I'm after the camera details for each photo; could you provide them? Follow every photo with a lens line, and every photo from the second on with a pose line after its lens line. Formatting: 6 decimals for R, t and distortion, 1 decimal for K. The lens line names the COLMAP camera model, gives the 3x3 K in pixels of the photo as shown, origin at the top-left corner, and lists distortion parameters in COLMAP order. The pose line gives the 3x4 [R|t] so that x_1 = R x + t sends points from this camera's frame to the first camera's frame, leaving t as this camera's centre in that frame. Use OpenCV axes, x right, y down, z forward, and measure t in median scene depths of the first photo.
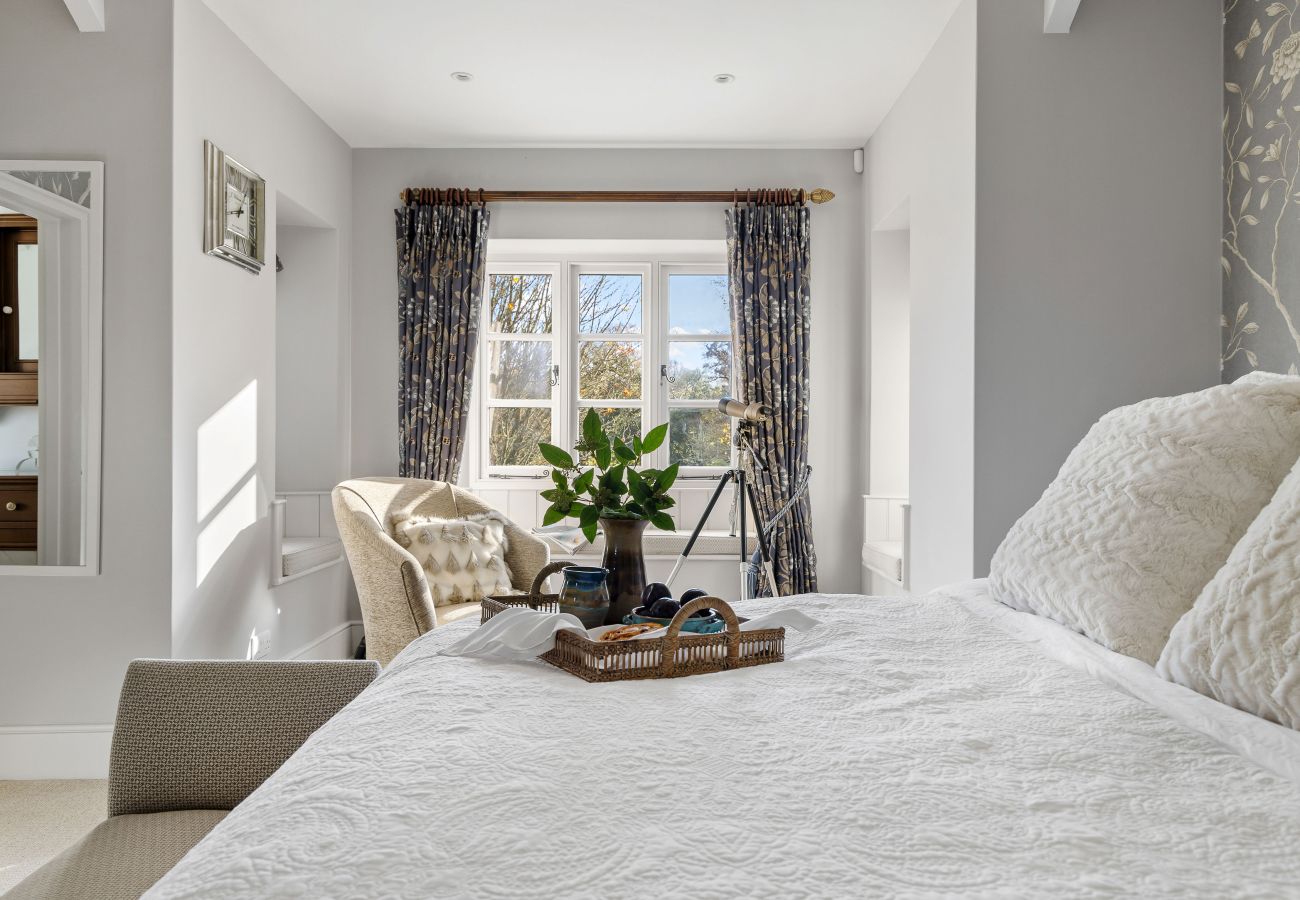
lens RADIAL K [[925.7, 0, 647.1], [0, 925.7, 439.8], [0, 0, 1]] dist [0.005458, -0.001729]
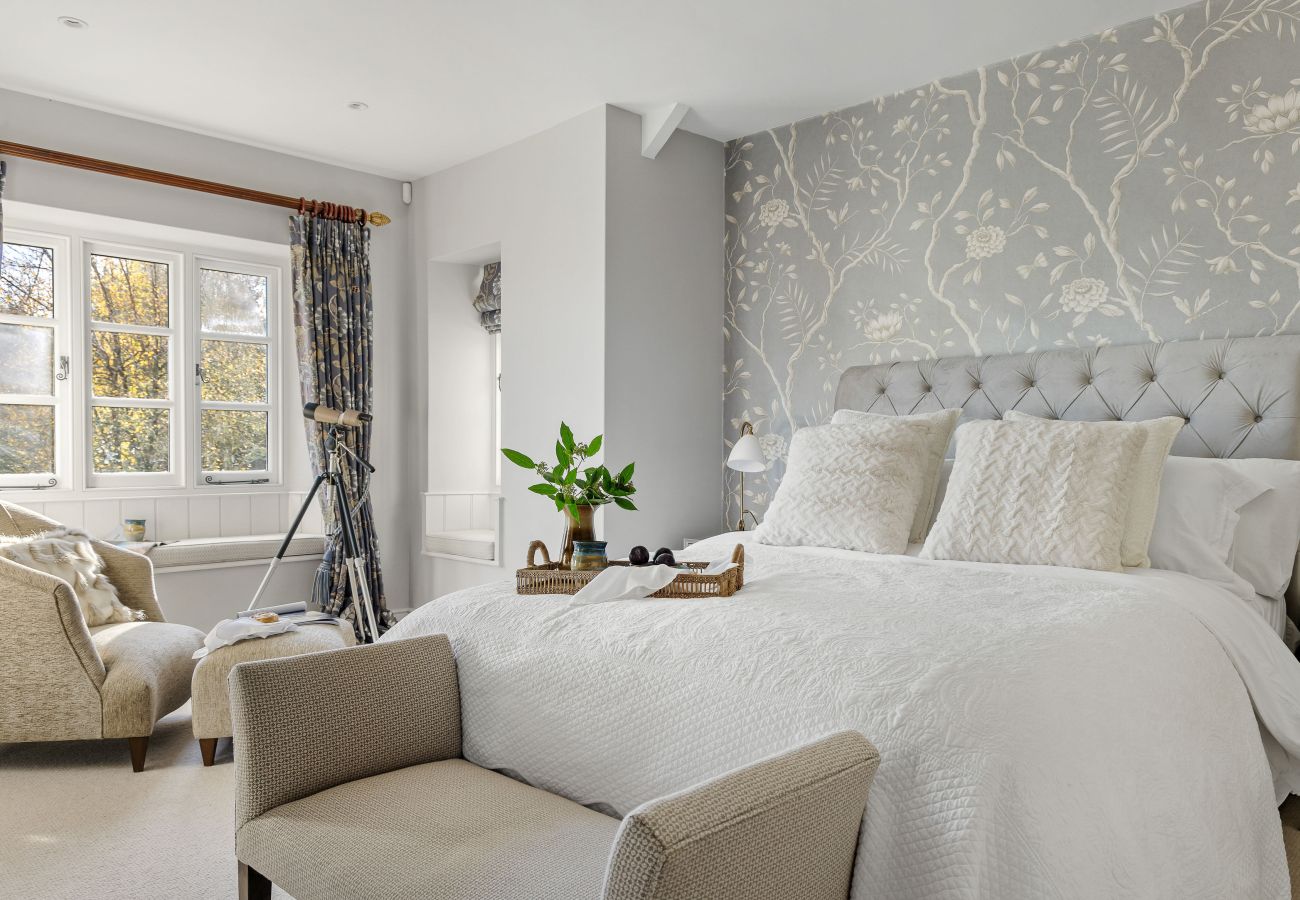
lens RADIAL K [[973.3, 0, 649.8], [0, 973.3, 455.7], [0, 0, 1]] dist [0.006376, 0.004511]
pose [[0.690062, -0.006503, 0.723721, -0.430583], [-0.004349, 0.999904, 0.013132, -0.002479], [-0.723738, -0.012209, 0.689967, -0.022325]]
